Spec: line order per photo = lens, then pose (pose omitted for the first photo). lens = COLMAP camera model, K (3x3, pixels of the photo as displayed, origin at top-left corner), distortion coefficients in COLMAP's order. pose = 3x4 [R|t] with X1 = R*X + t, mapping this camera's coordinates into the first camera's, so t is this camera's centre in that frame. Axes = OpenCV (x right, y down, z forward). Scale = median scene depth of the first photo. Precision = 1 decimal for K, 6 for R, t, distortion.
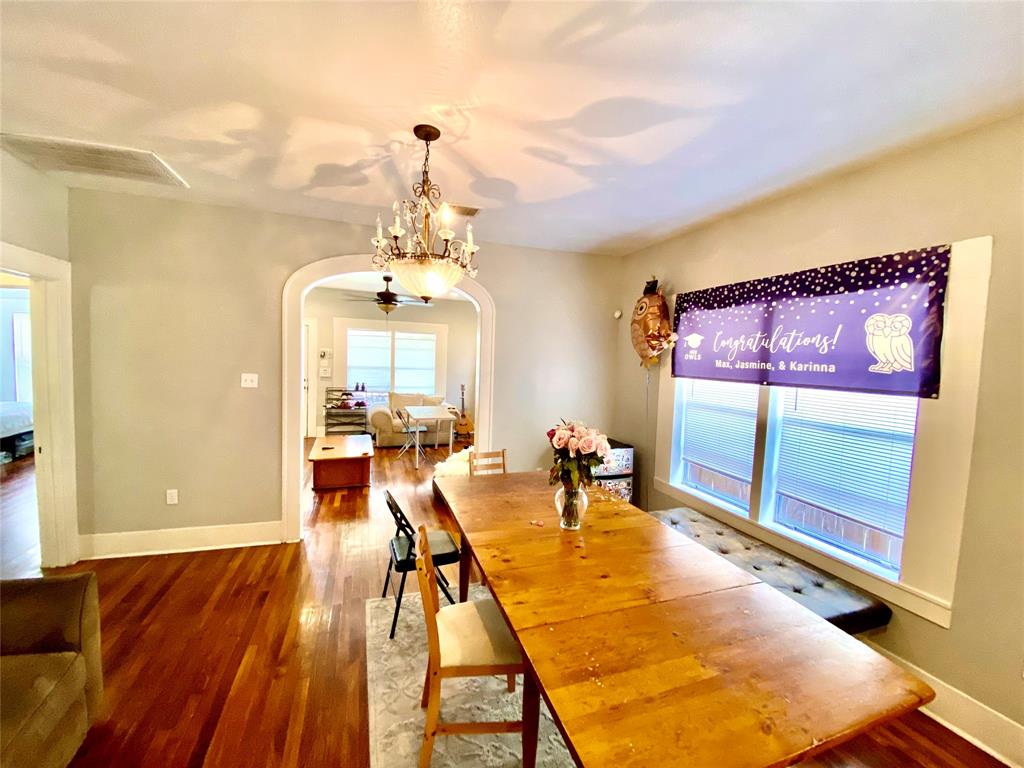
lens RADIAL K [[413.6, 0, 517.8], [0, 413.6, 387.6], [0, 0, 1]] dist [-0.018555, -0.004794]
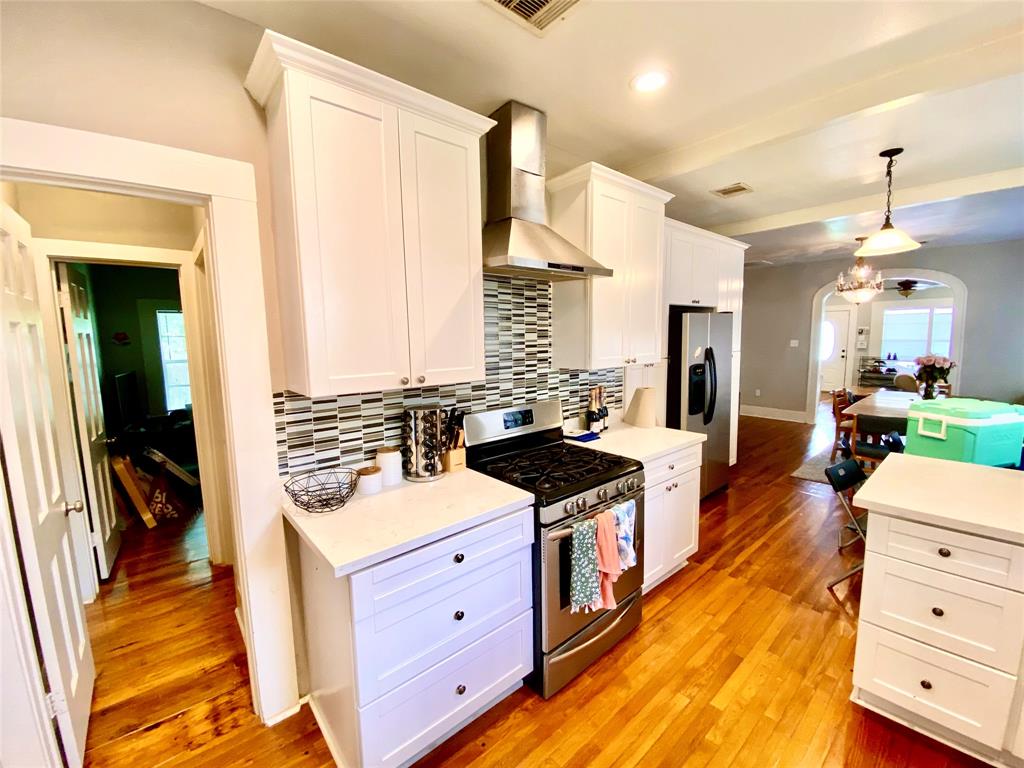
lens RADIAL K [[413.6, 0, 489.9], [0, 413.6, 386.3], [0, 0, 1]] dist [-0.018555, -0.004794]
pose [[0.310195, 0.066935, -0.948314, 1.000305], [-0.038050, 0.997593, 0.057967, 0.160216], [0.949911, 0.018102, 0.311996, -1.319921]]
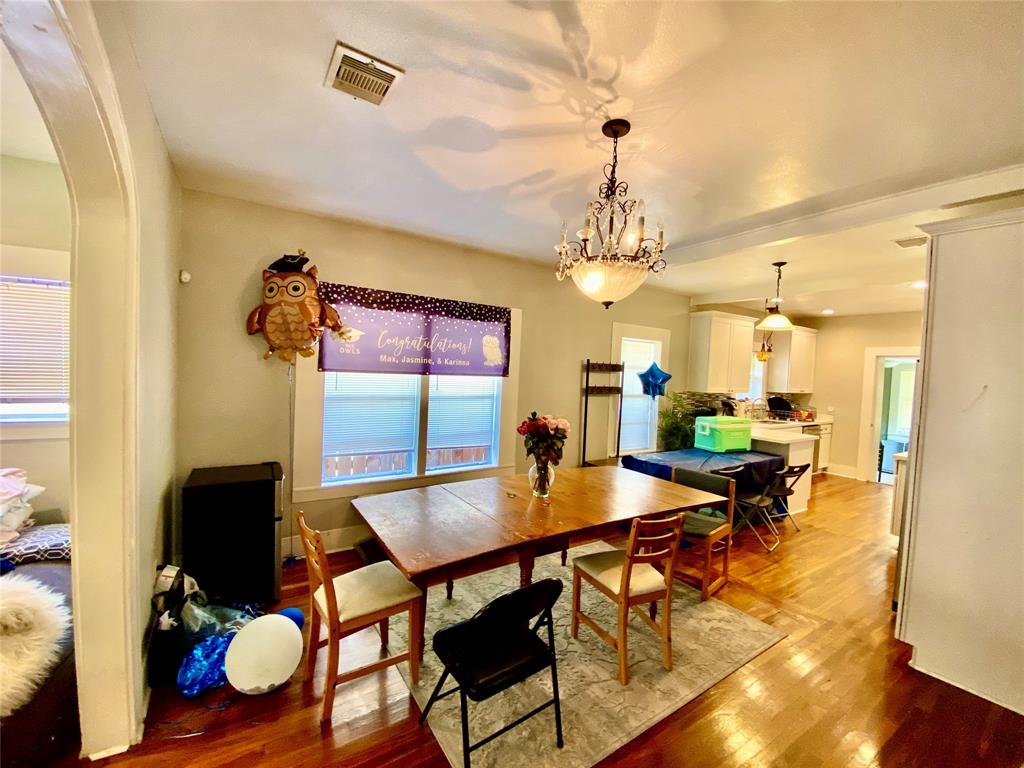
lens RADIAL K [[413.6, 0, 508.4], [0, 413.6, 386.6], [0, 0, 1]] dist [-0.018555, -0.004794]
pose [[-0.239102, -0.065523, 0.968781, -0.755265], [0.028841, 0.996801, 0.074536, -0.058504], [-0.970566, 0.045762, -0.236448, 0.992278]]
